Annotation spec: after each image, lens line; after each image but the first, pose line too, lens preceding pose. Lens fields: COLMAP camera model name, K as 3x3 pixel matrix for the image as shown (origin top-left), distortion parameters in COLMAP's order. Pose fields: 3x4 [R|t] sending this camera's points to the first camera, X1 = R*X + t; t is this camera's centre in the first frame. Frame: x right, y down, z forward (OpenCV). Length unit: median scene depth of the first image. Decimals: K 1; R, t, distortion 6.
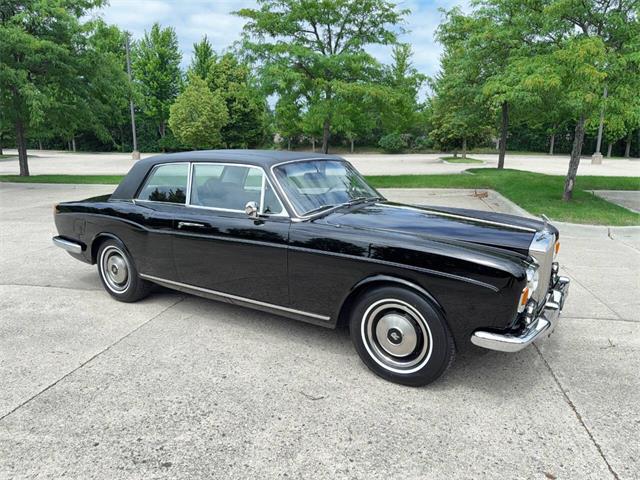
lens RADIAL K [[452.8, 0, 319.1], [0, 452.8, 243.4], [0, 0, 1]] dist [0.028702, -0.038869]
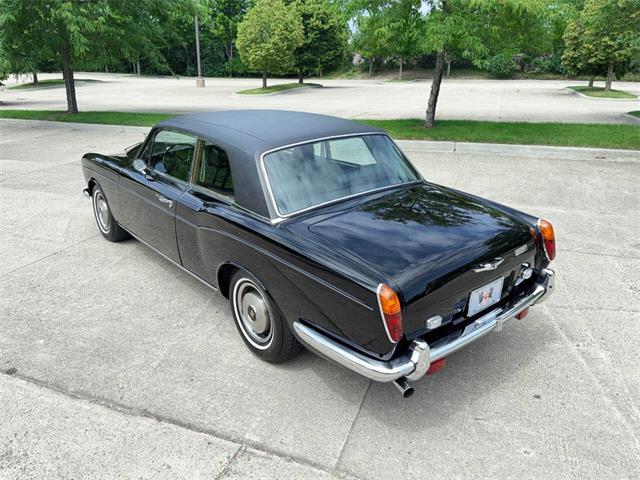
lens RADIAL K [[491.1, 0, 303.4], [0, 491.1, 222.0], [0, 0, 1]] dist [0.038448, -0.053106]
pose [[0.982868, 0.056103, -0.175566, -0.019913], [-0.039075, 0.994321, 0.098986, -0.025698], [0.180123, -0.090430, 0.979479, 0.069475]]
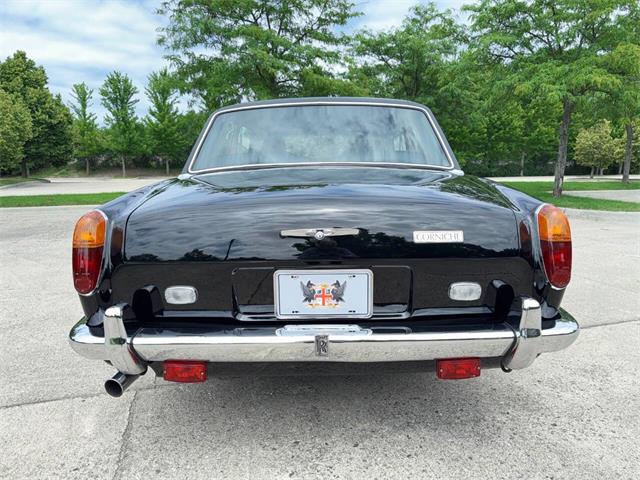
lens RADIAL K [[452.8, 0, 321.8], [0, 452.8, 239.8], [0, 0, 1]] dist [0.028702, -0.038869]
pose [[0.881093, -0.078030, 0.466461, -0.140216], [0.108115, 0.993410, -0.038040, -0.003016], [-0.460419, 0.083948, 0.883724, 0.087486]]
